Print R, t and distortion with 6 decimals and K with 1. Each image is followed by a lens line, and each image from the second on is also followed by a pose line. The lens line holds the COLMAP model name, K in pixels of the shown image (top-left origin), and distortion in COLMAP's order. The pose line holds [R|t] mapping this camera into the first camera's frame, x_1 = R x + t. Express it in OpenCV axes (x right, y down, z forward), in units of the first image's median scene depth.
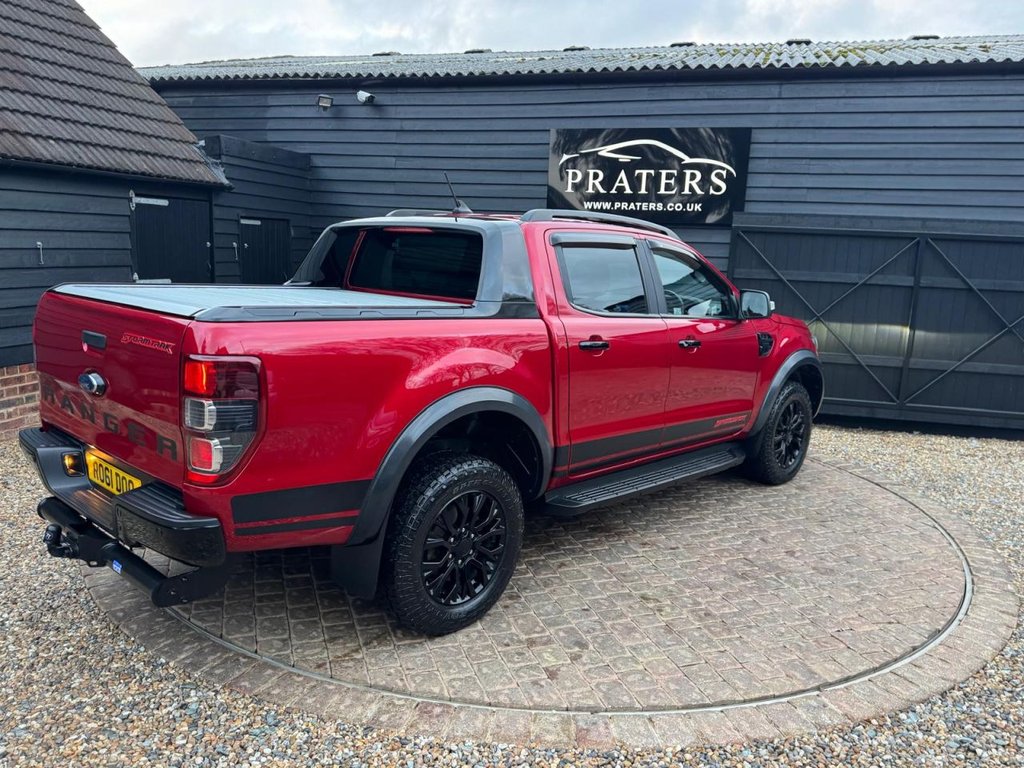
lens RADIAL K [[760.2, 0, 545.5], [0, 760.2, 407.2], [0, 0, 1]] dist [0.065239, -0.046107]
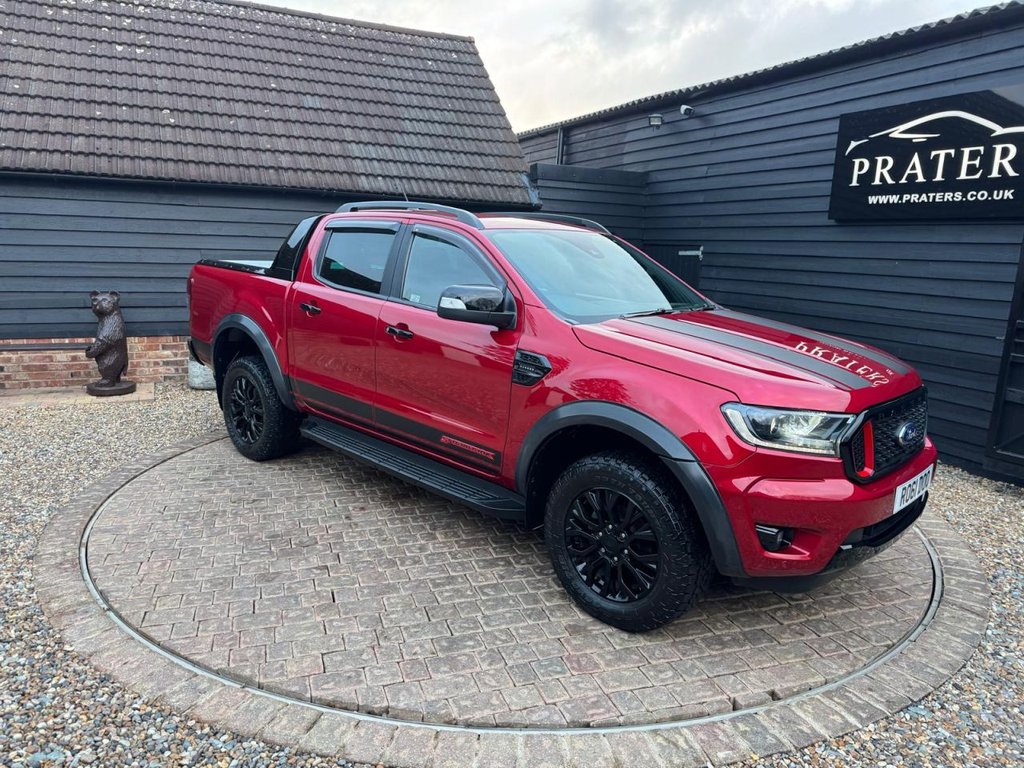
lens RADIAL K [[724.4, 0, 505.8], [0, 724.4, 415.7], [0, 0, 1]] dist [-0.004793, -0.010909]
pose [[0.675707, 0.151235, -0.721490, 0.404056], [-0.156221, 0.985877, 0.060347, -0.021838], [0.720427, 0.071935, 0.689790, 0.204909]]
